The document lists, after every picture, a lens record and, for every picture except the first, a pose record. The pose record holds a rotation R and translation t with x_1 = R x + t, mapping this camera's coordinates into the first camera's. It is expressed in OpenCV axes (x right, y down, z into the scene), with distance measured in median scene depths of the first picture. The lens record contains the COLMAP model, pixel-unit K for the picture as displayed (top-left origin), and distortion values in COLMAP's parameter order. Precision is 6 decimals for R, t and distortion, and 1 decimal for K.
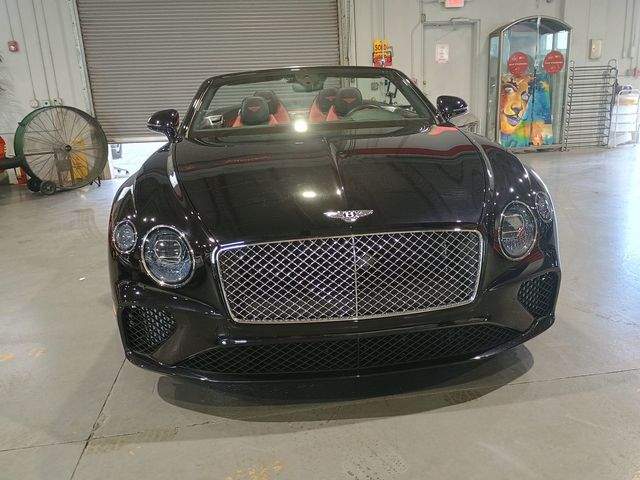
lens RADIAL K [[555.6, 0, 326.3], [0, 555.6, 249.9], [0, 0, 1]] dist [0.057042, -0.068375]
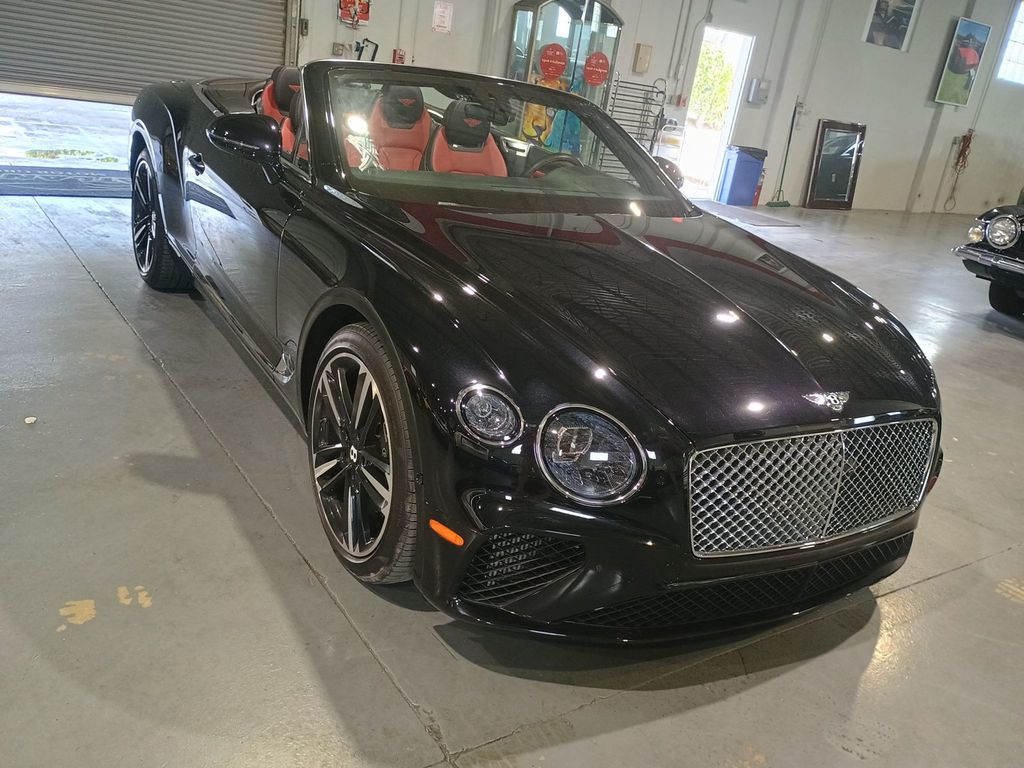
lens RADIAL K [[889.0, 0, 520.9], [0, 889.0, 391.4], [0, 0, 1]] dist [0.057042, -0.068375]
pose [[0.879694, 0.019461, 0.475142, -0.217771], [-0.070245, 0.993519, 0.089361, -0.037754], [-0.470324, -0.111987, 0.875360, 0.046053]]
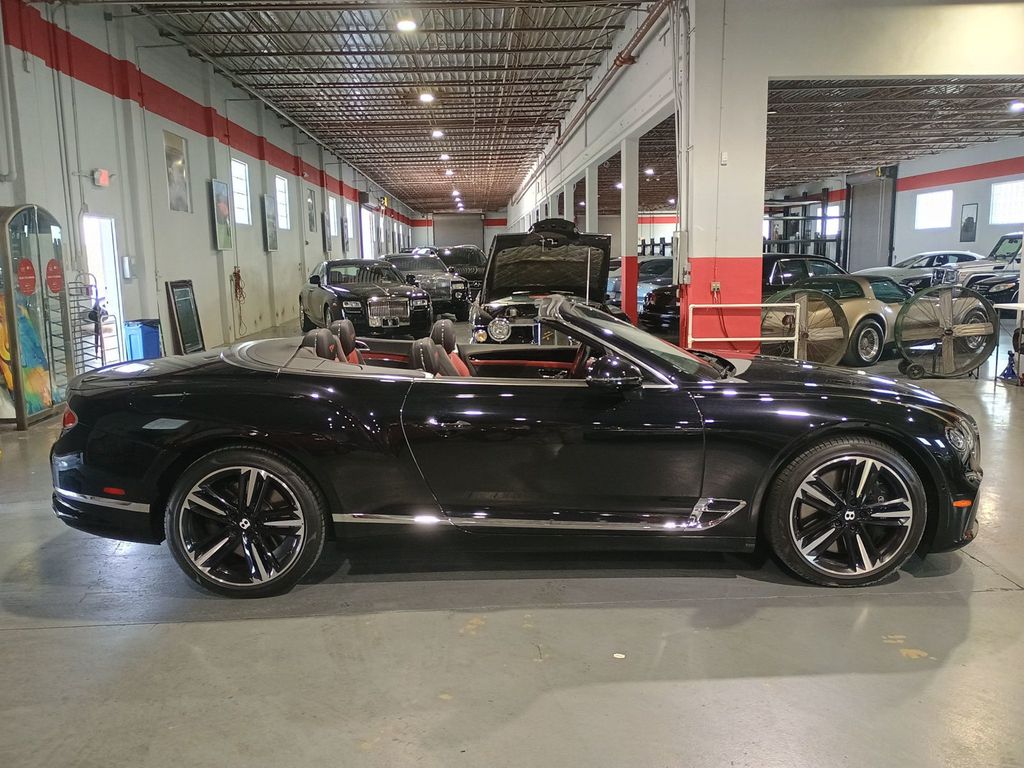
lens RADIAL K [[889.0, 0, 518.0], [0, 889.0, 392.0], [0, 0, 1]] dist [0.057042, -0.068375]
pose [[0.105756, -0.111434, 0.988129, -0.655447], [0.284221, 0.955633, 0.077350, -0.152675], [-0.952908, 0.272667, 0.132736, 0.432649]]
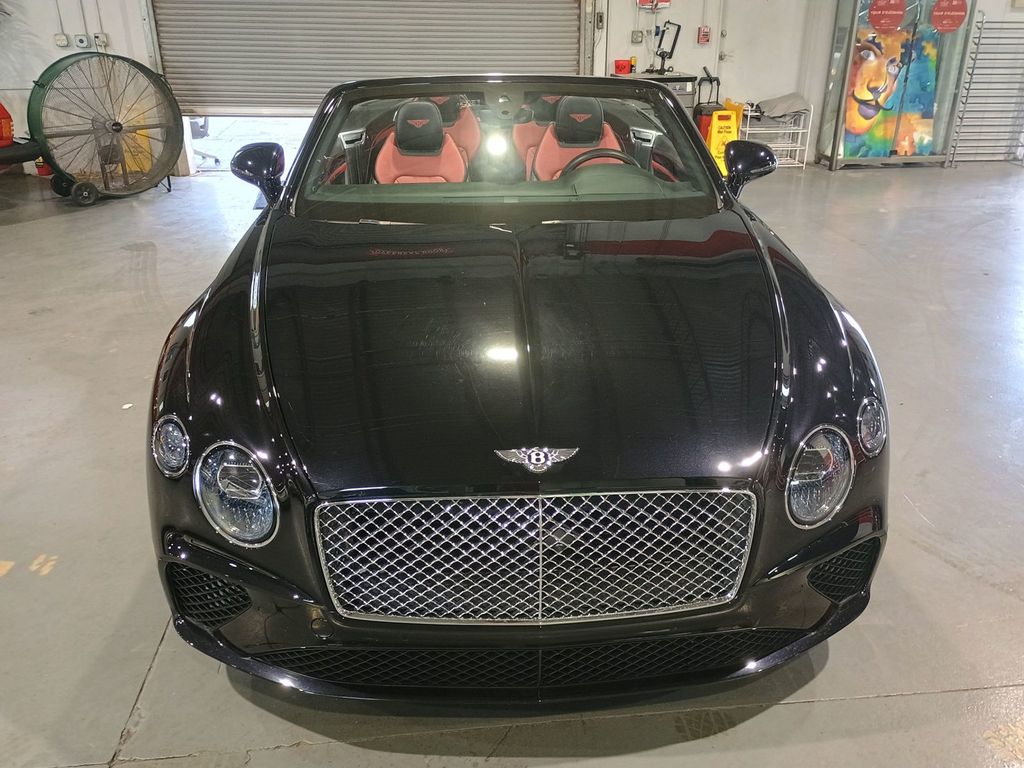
lens RADIAL K [[889.0, 0, 529.6], [0, 889.0, 392.5], [0, 0, 1]] dist [0.057042, -0.068375]
pose [[0.997966, 0.062429, -0.012887, 0.010438], [-0.059783, 0.986770, 0.150699, -0.070199], [0.022125, -0.149623, 0.988496, 0.015817]]
